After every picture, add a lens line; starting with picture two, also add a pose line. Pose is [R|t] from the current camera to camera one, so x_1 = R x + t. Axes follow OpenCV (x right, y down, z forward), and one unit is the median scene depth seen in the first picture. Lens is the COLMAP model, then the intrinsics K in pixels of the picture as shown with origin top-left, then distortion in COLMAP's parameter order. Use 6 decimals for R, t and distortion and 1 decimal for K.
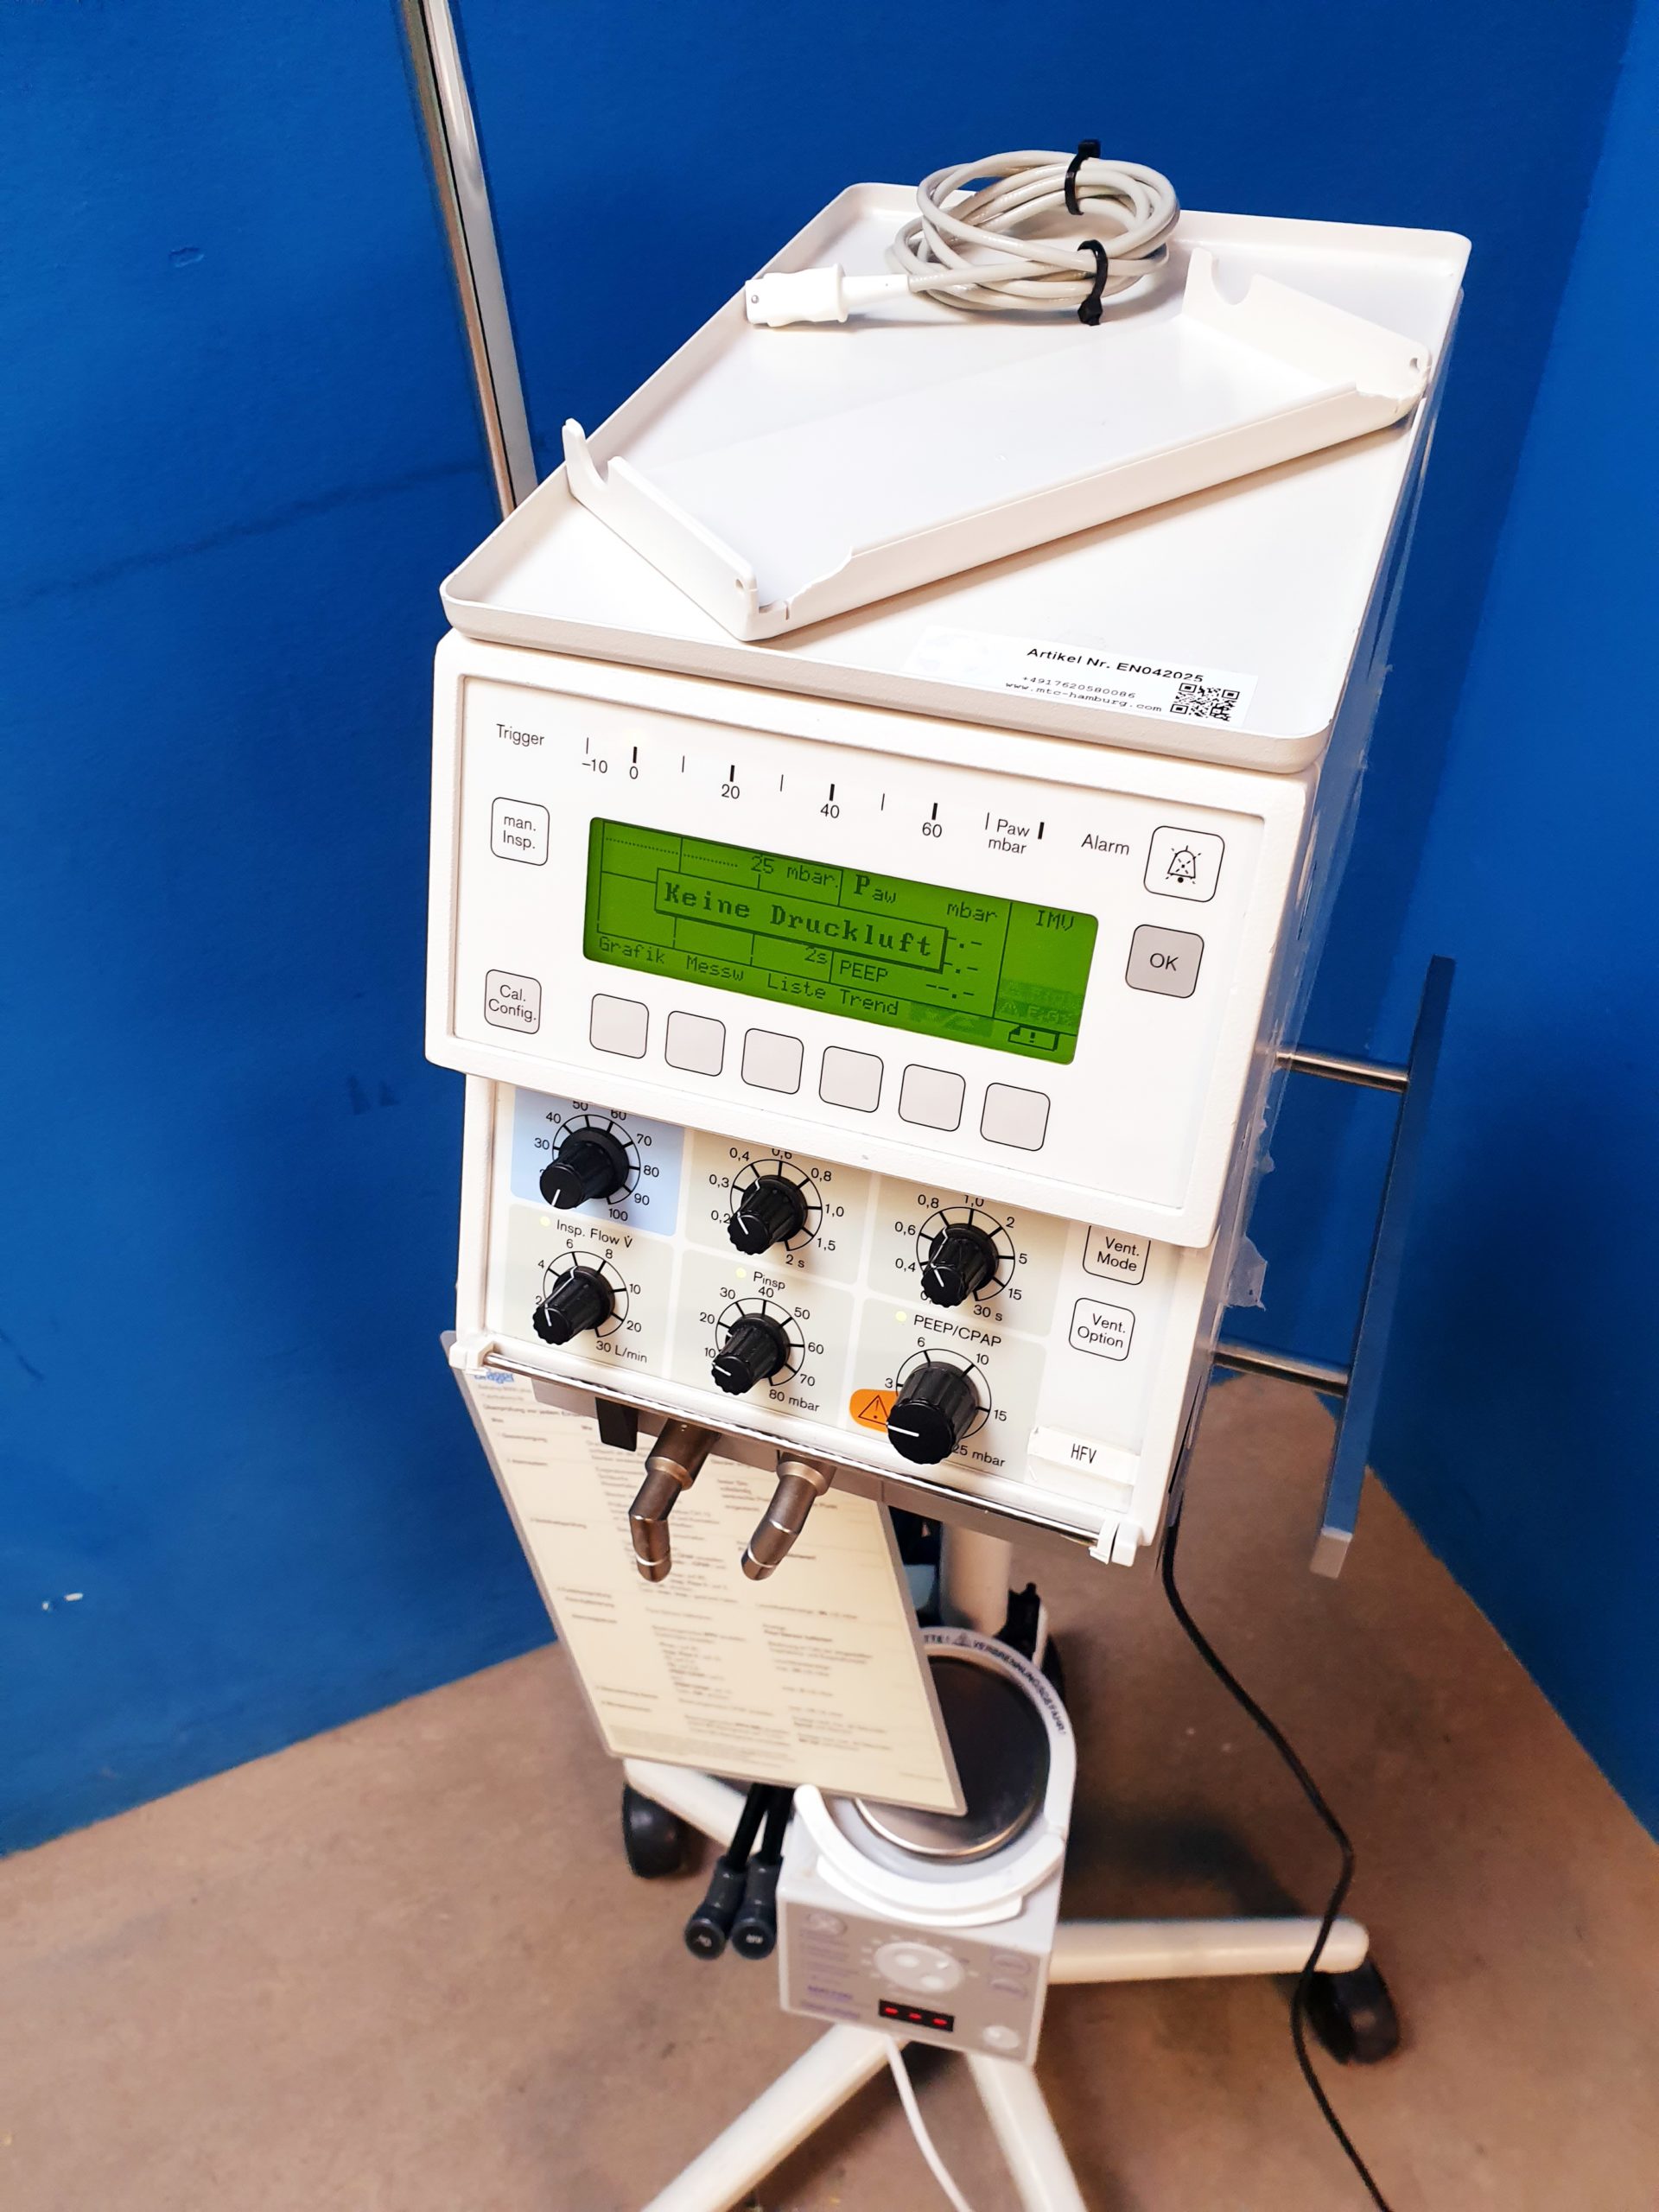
lens RADIAL K [[1750.8, 0, 835.2], [0, 1750.8, 1102.2], [0, 0, 1]] dist [0.010405, 0.023793]
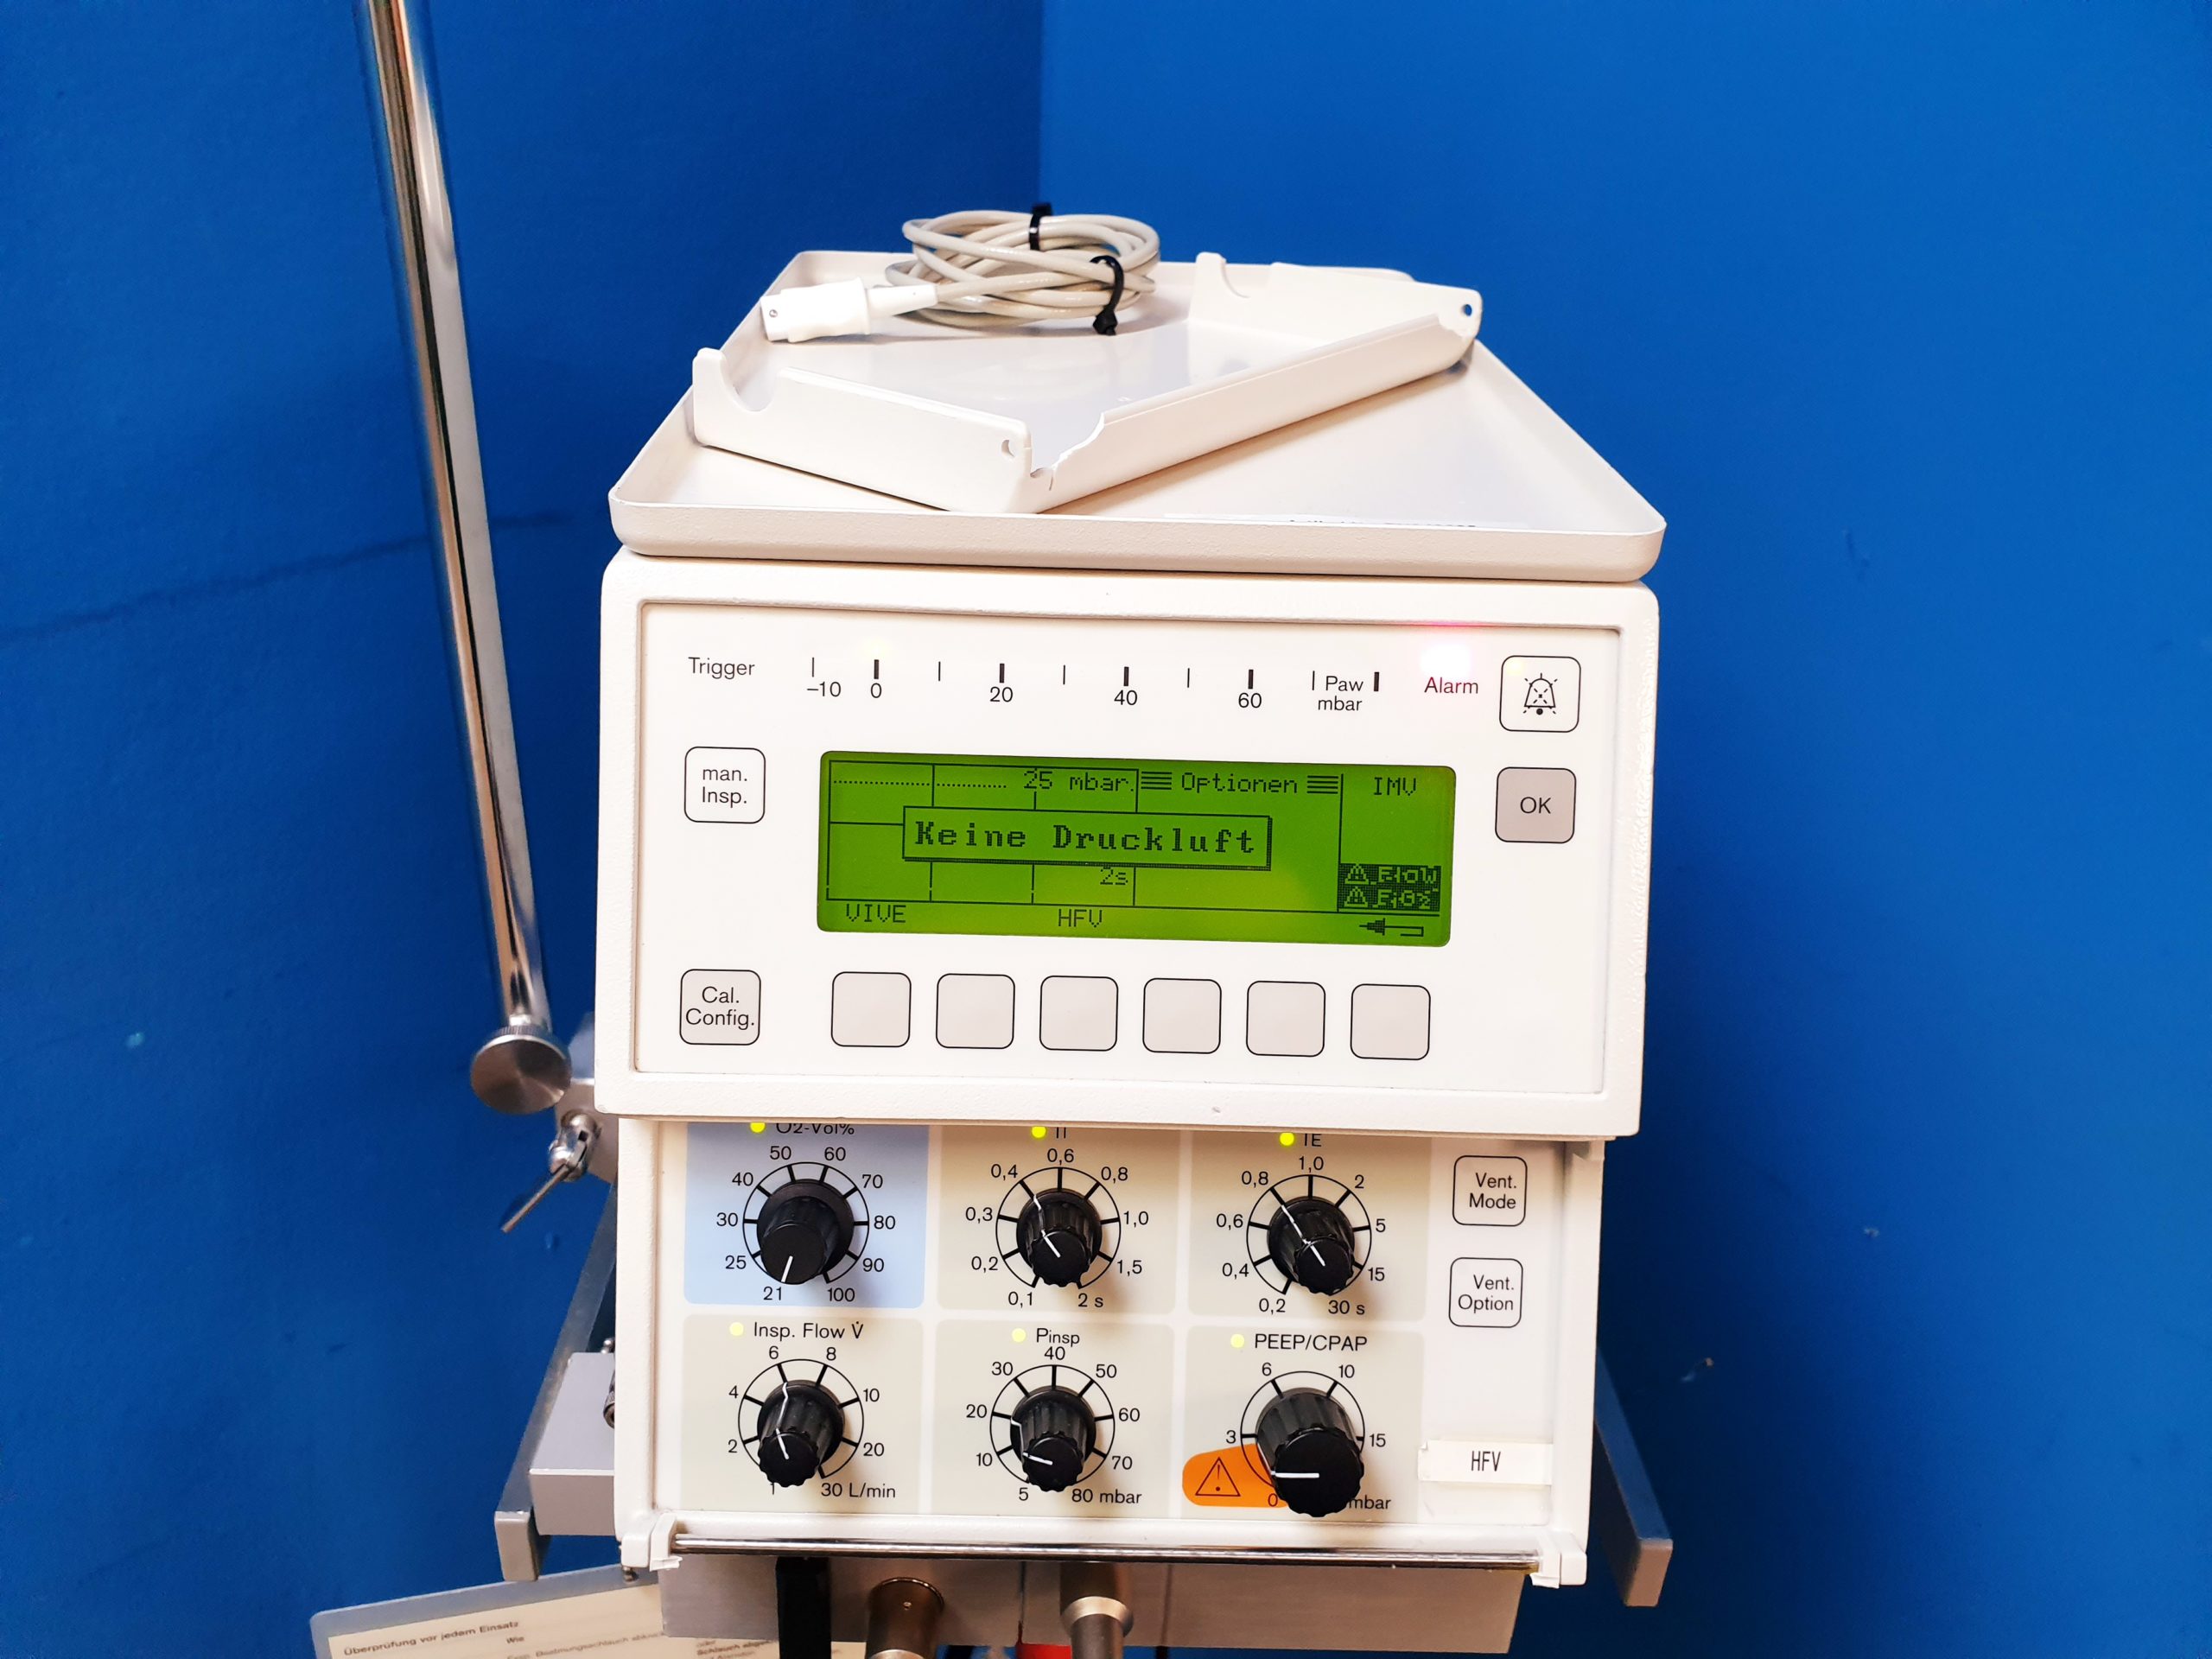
lens RADIAL K [[1750.8, 0, 1042.8], [0, 1750.8, 798.4], [0, 0, 1]] dist [0.010405, 0.023793]
pose [[0.937481, -0.095566, 0.334660, -0.303887], [0.198113, 0.937107, -0.287371, 0.108150], [-0.286149, 0.335706, 0.897452, 0.236018]]
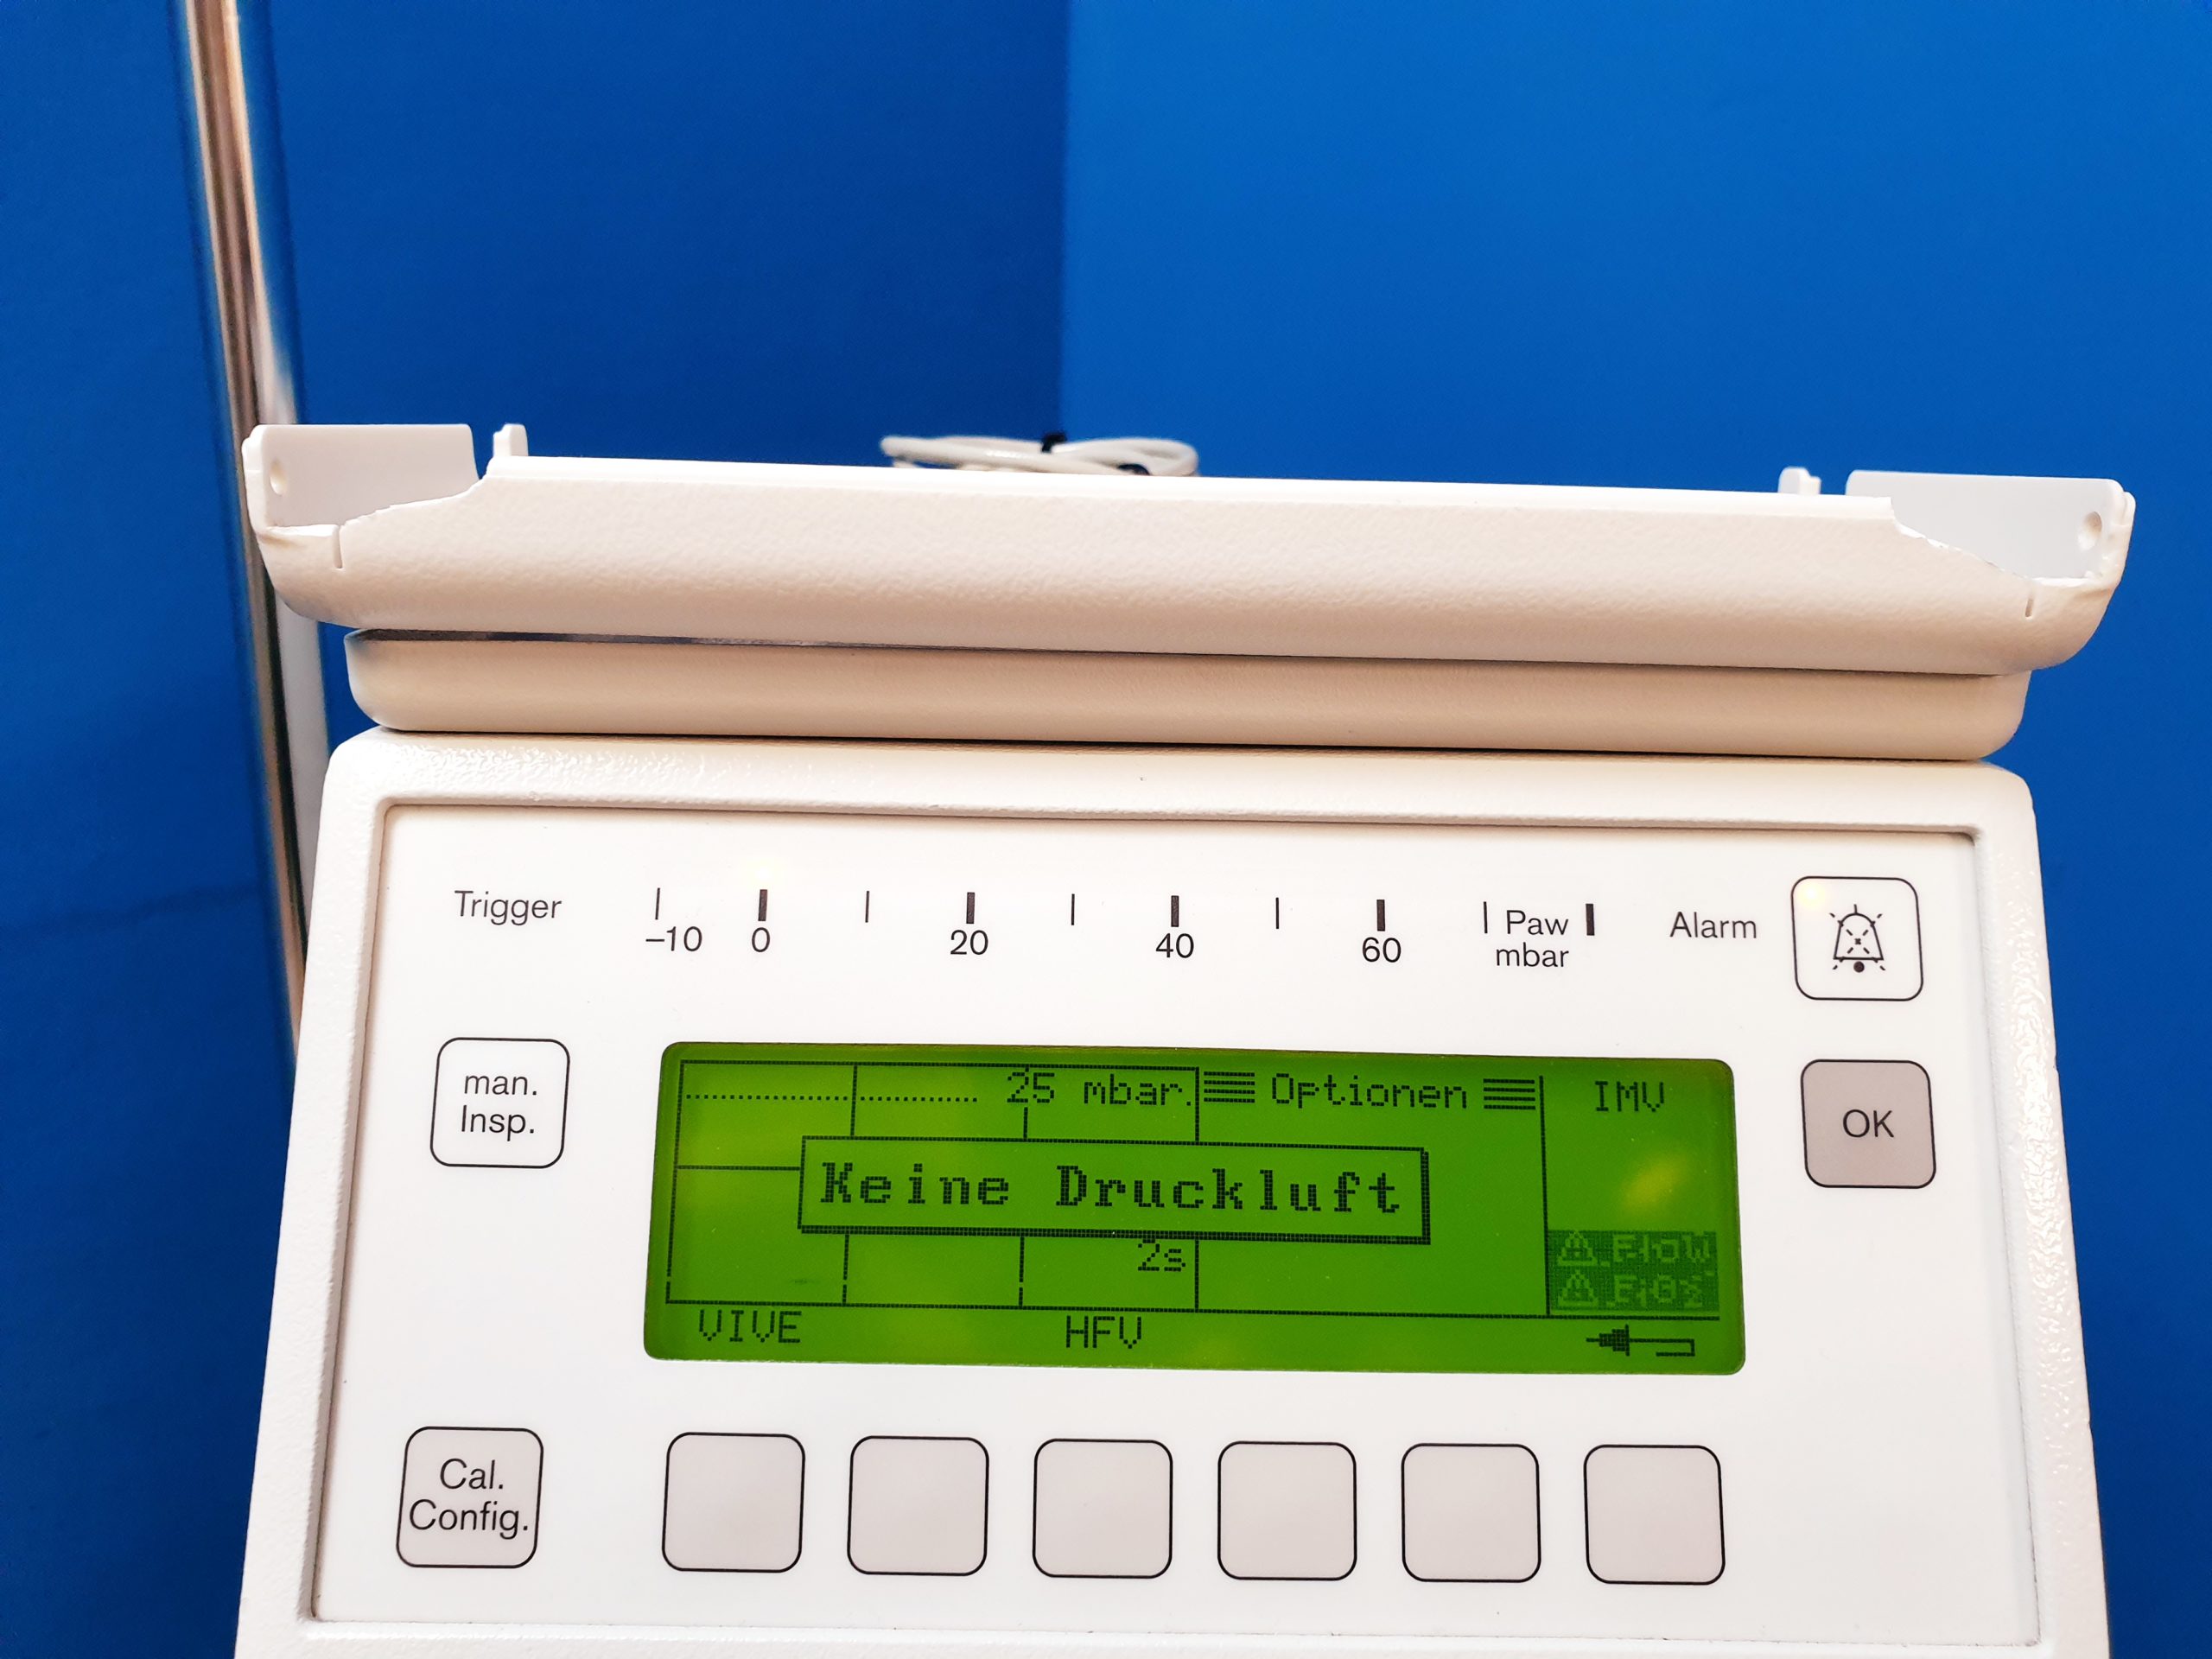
lens RADIAL K [[1716.3, 0, 1085.7], [0, 1716.3, 818.6], [0, 0, 1]] dist [-0.010950, -0.036521]
pose [[0.933673, -0.035576, 0.356356, -0.188361], [0.208443, 0.863125, -0.459964, 0.024959], [-0.291216, 0.503736, 0.813292, 0.527472]]
